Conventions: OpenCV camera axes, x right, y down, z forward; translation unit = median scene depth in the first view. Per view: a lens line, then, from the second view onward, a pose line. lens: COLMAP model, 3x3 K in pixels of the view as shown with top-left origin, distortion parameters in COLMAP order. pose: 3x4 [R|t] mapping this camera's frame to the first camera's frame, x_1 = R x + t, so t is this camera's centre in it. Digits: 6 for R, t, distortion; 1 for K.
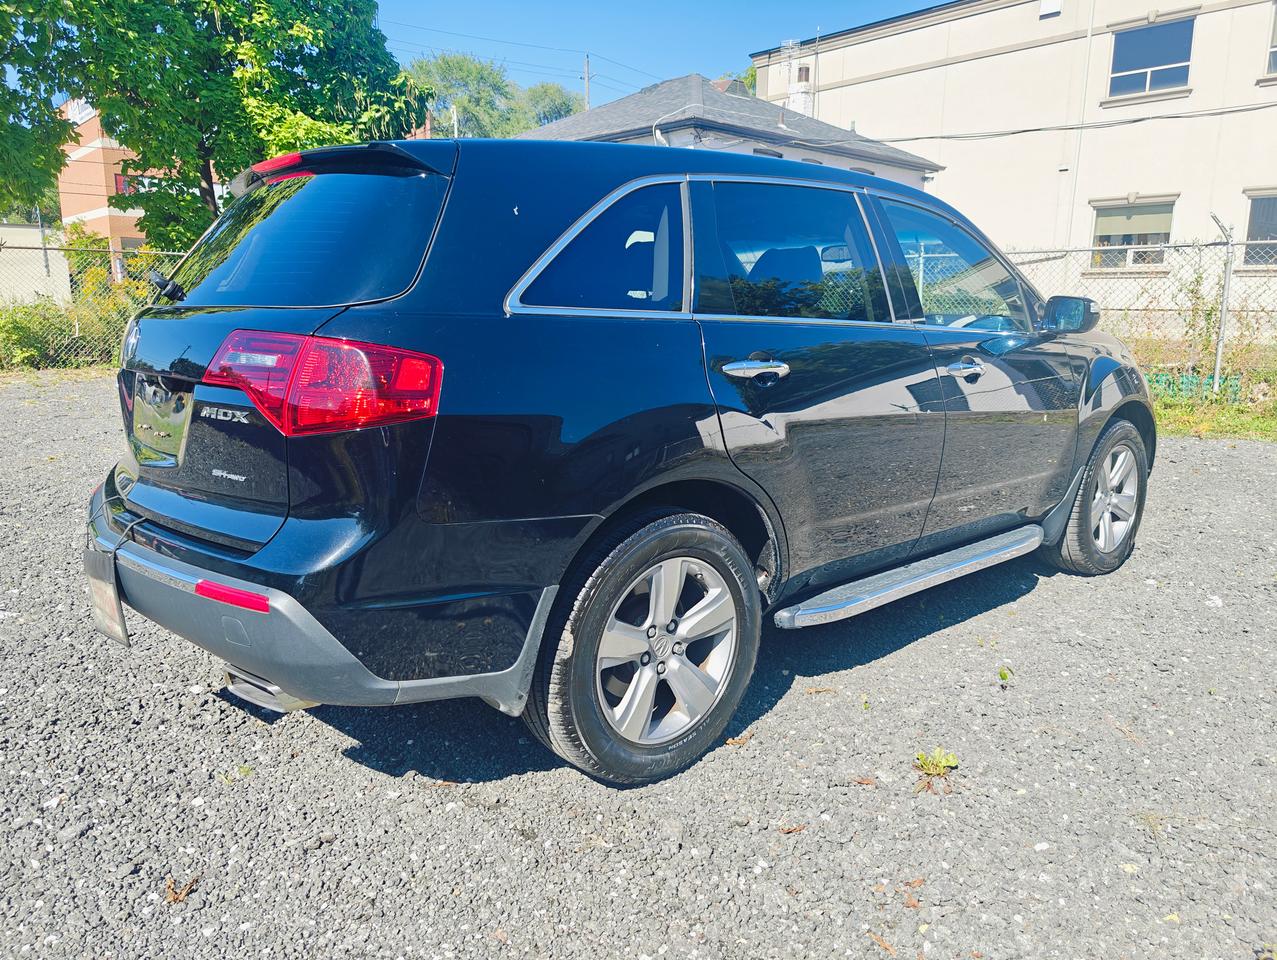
lens RADIAL K [[889.3, 0, 636.7], [0, 889.3, 485.9], [0, 0, 1]] dist [0.063500, -0.076816]
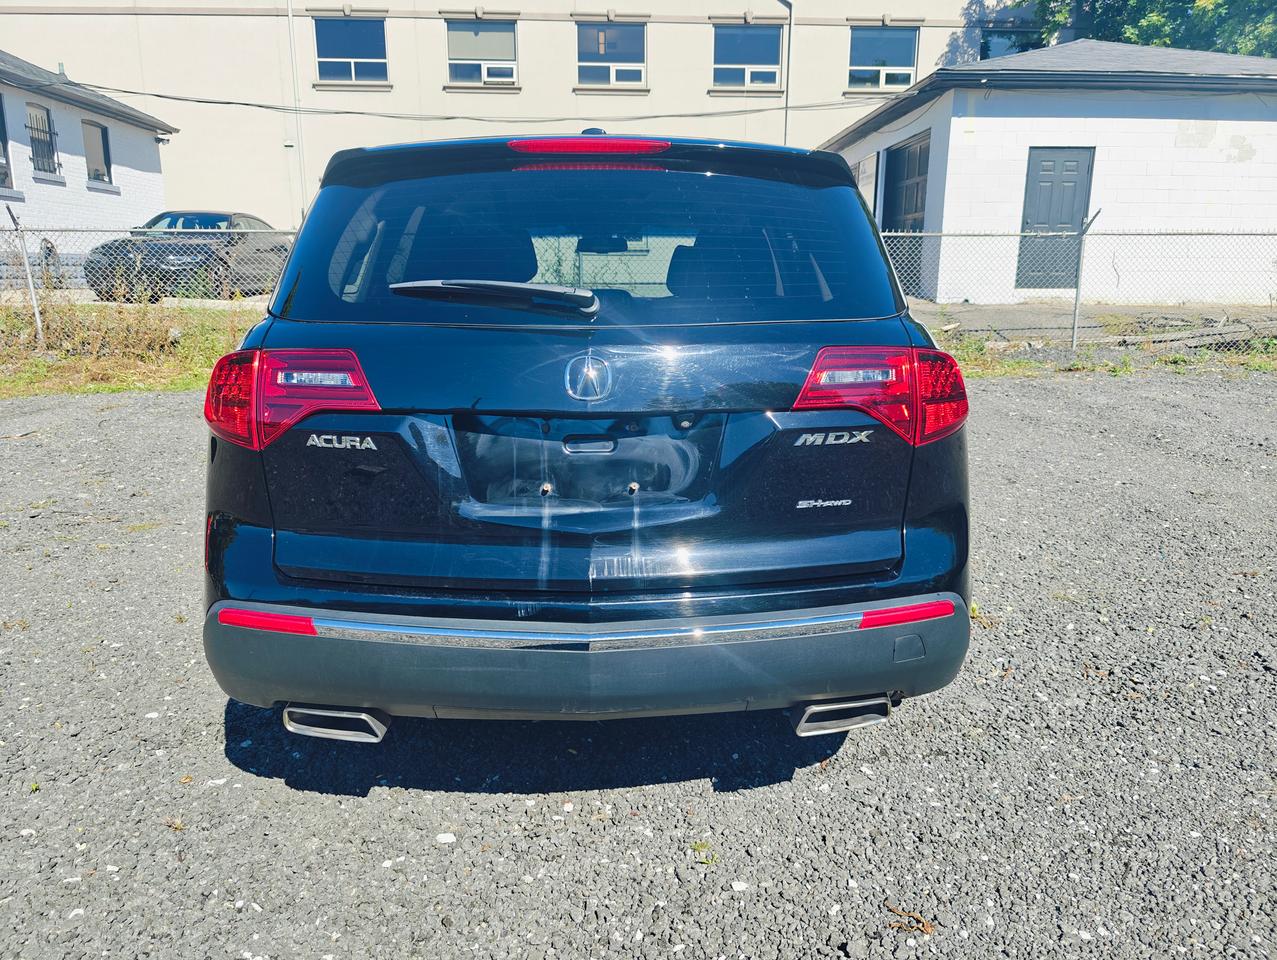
lens RADIAL K [[886.8, 0, 638.5], [0, 886.8, 480.0], [0, 0, 1]] dist [0.067861, -0.079052]
pose [[0.637458, -0.178771, 0.749458, -0.121067], [0.158795, 0.982310, 0.099249, -0.015101], [-0.753944, 0.055743, 0.654570, 0.052045]]
